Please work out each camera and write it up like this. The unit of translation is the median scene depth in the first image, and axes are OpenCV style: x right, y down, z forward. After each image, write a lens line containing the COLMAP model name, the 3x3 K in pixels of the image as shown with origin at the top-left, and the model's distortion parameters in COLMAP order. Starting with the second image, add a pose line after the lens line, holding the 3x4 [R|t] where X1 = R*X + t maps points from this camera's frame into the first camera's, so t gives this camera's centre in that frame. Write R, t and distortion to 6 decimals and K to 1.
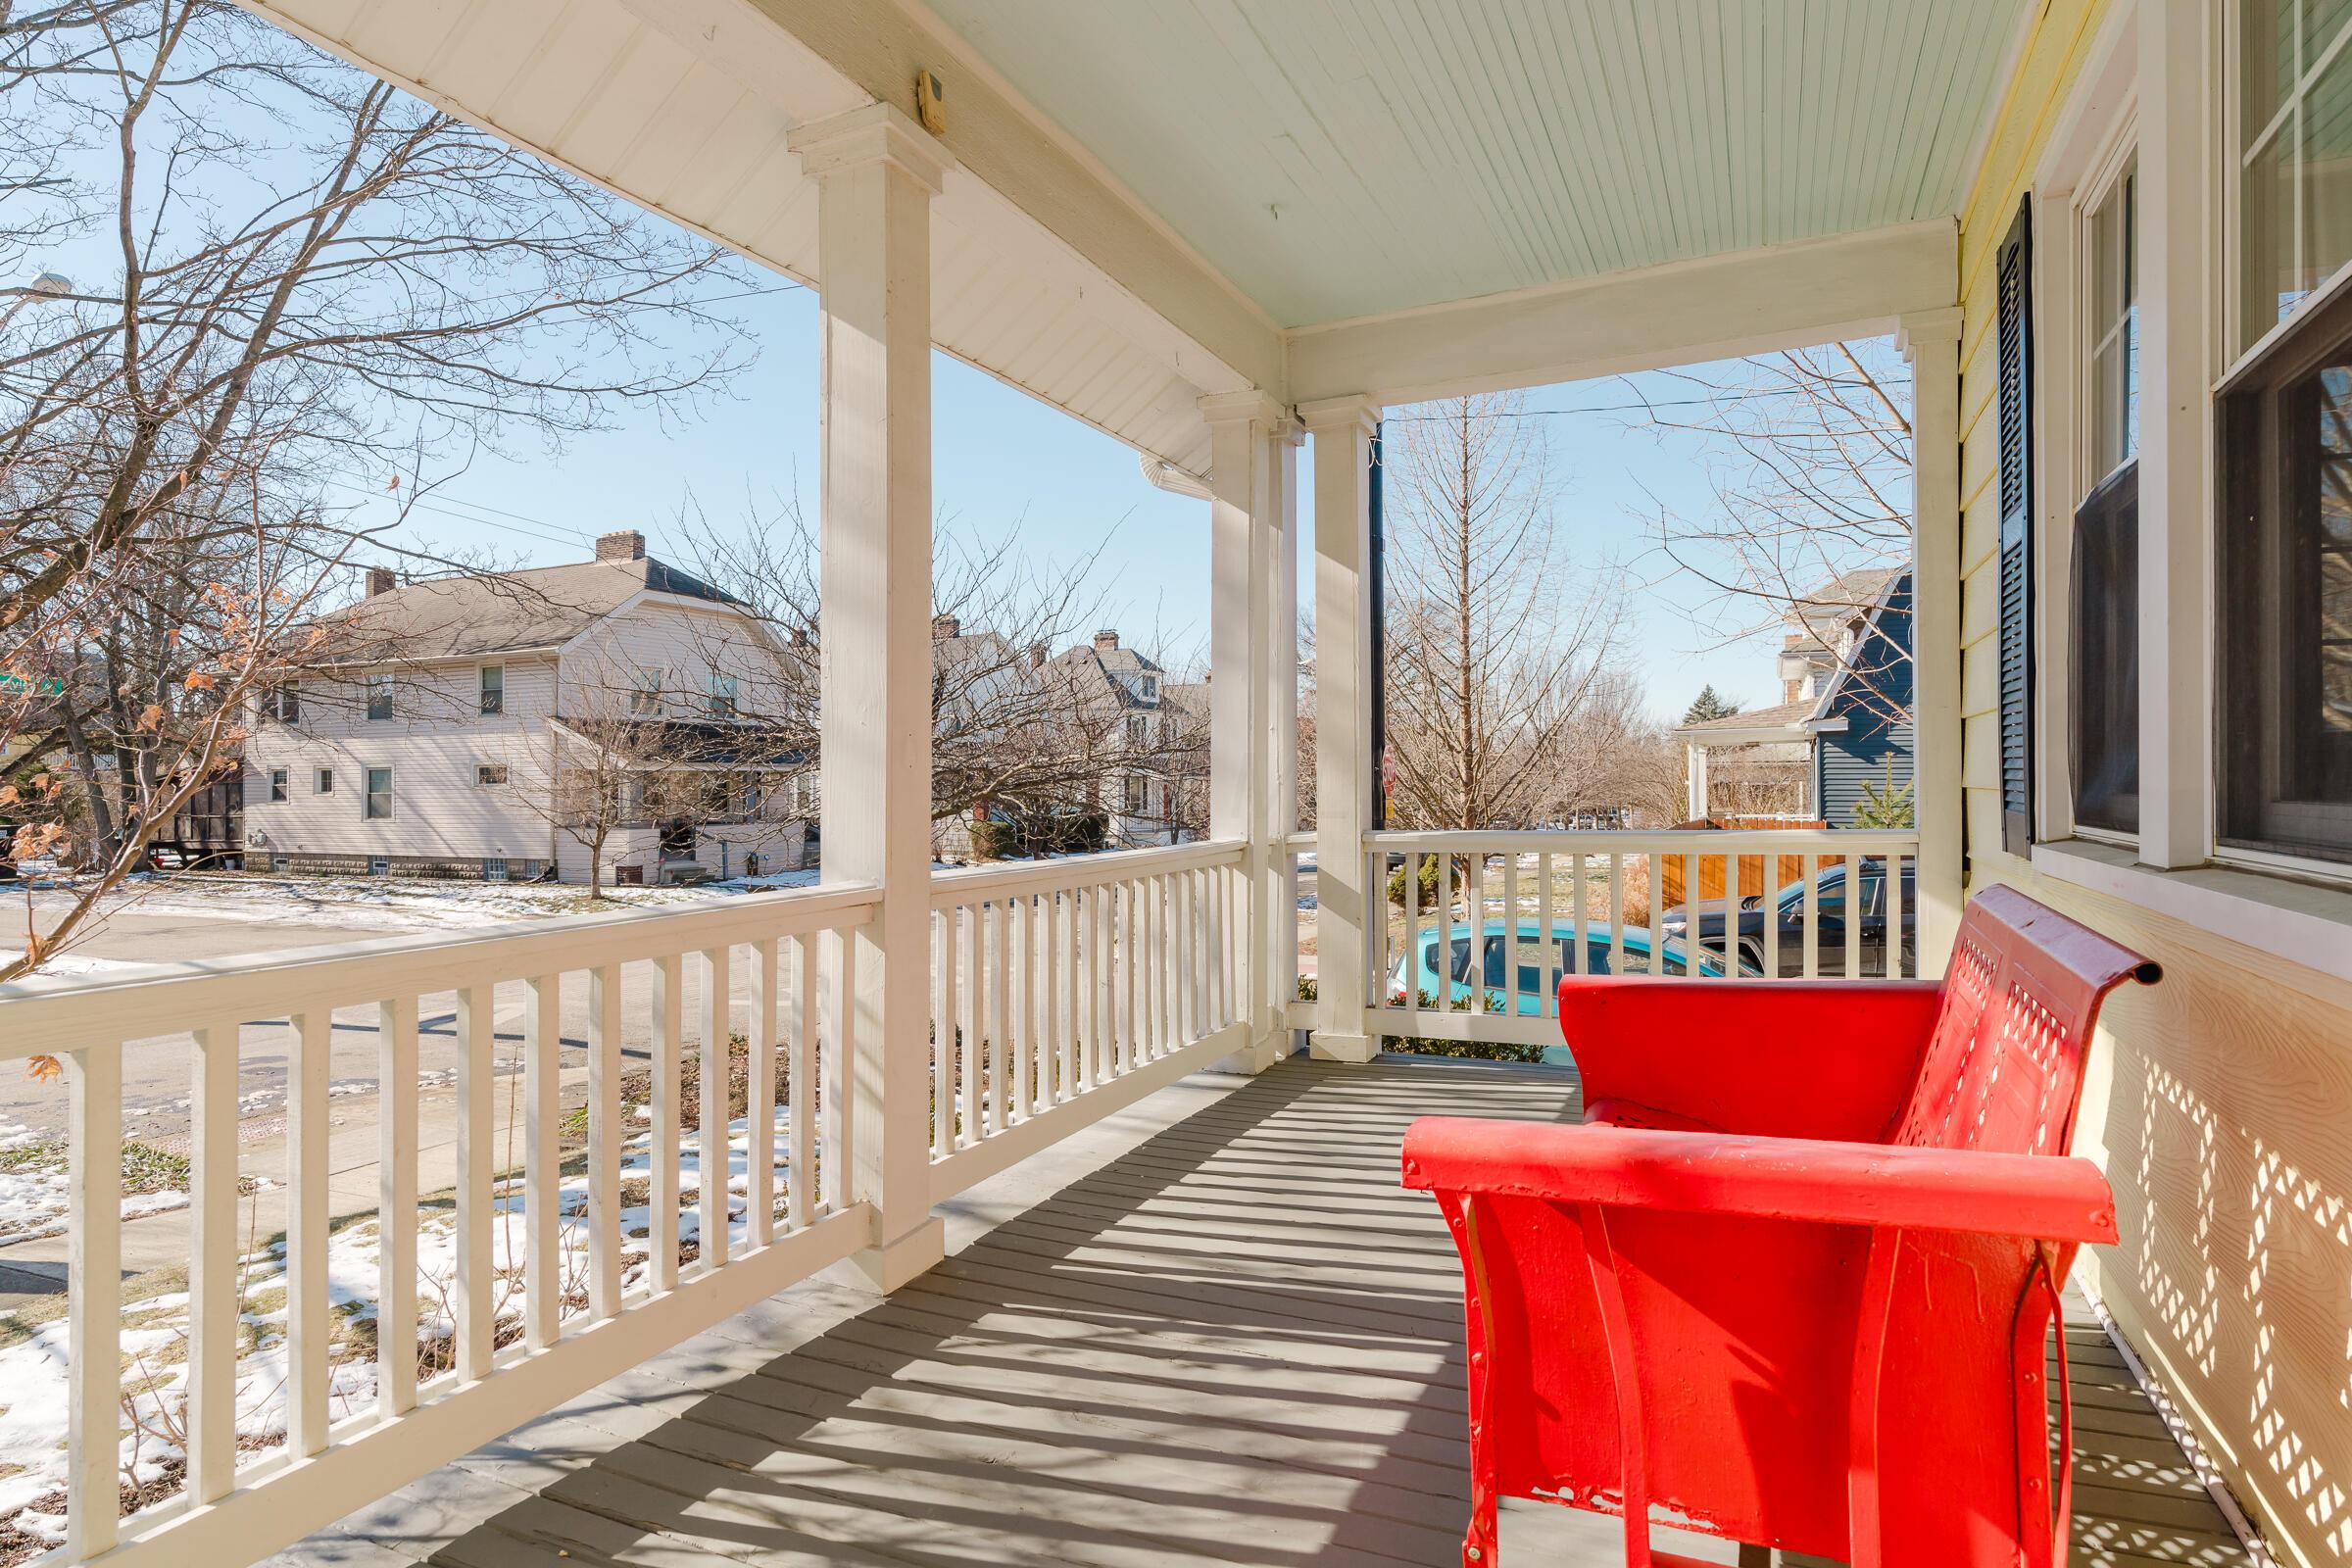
lens RADIAL K [[1286.9, 0, 1173.1], [0, 1286.9, 819.3], [0, 0, 1]] dist [0.001982, 0.001446]
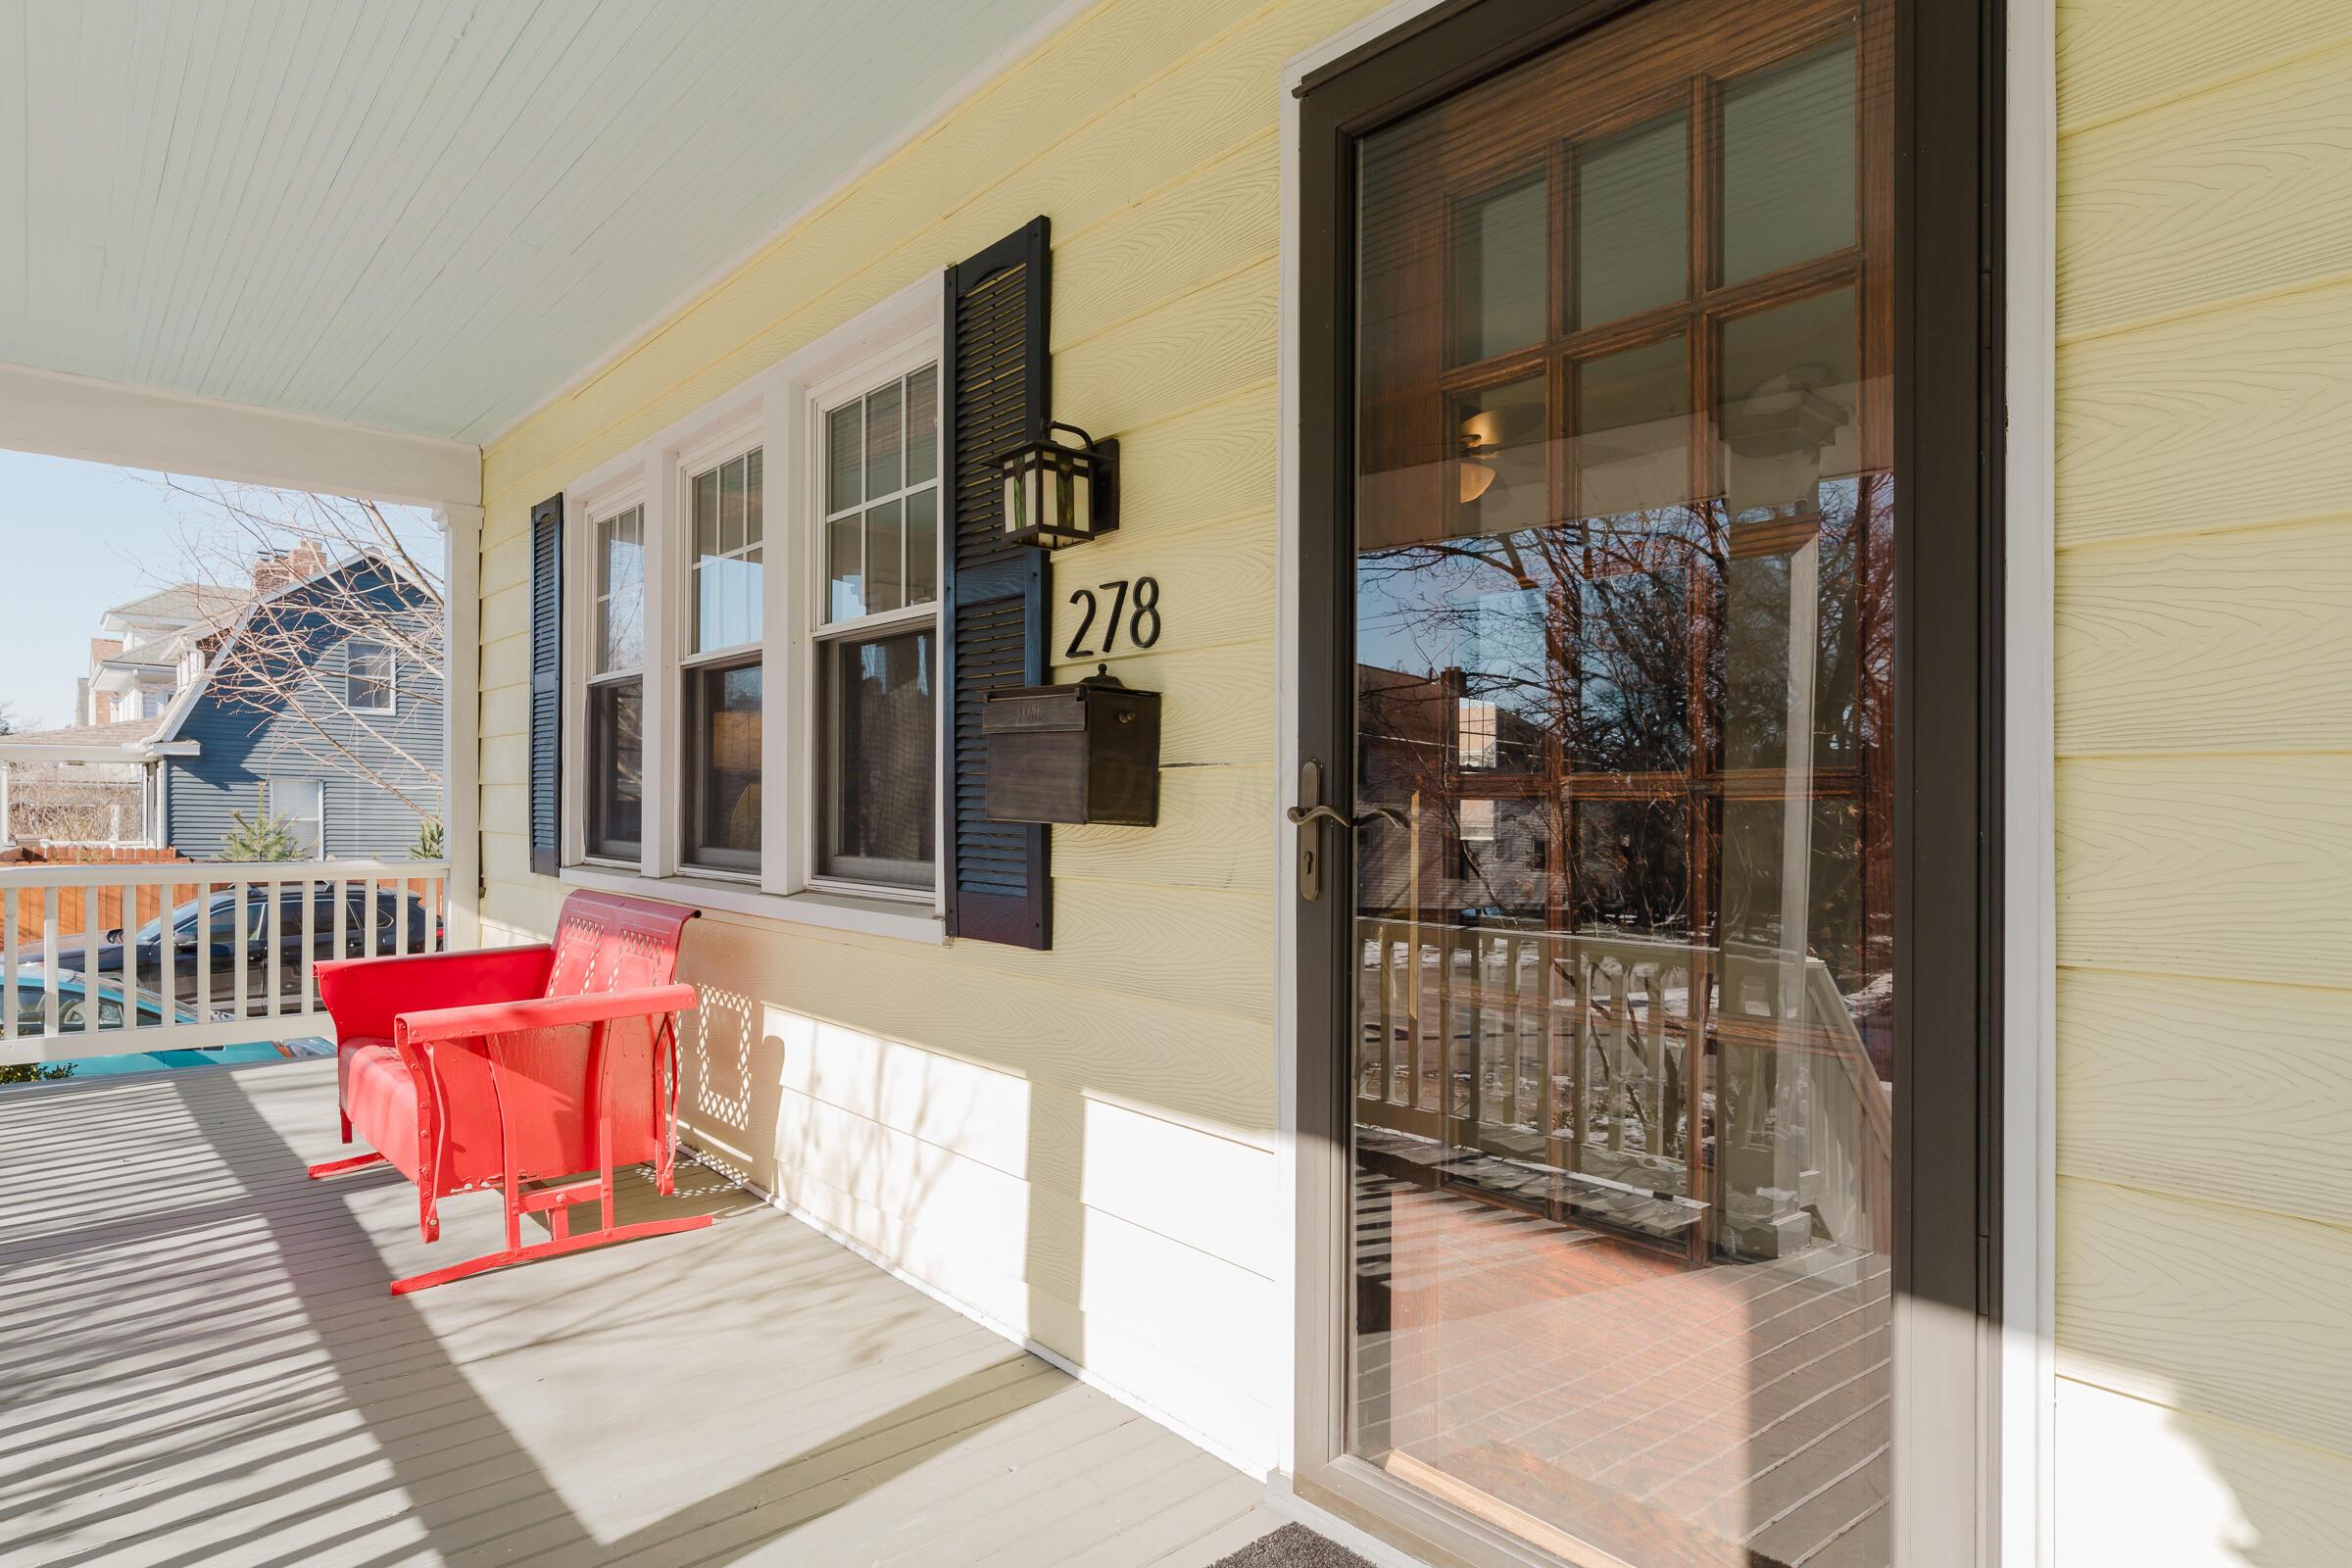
lens RADIAL K [[1270.8, 0, 1180.9], [0, 1270.8, 740.5], [0, 0, 1]] dist [-0.004877, 0.001684]
pose [[0.383050, 0.069759, 0.921090, -0.408495], [0.004577, 0.996989, -0.077410, -0.010389], [-0.923716, 0.033868, 0.381577, -0.297690]]
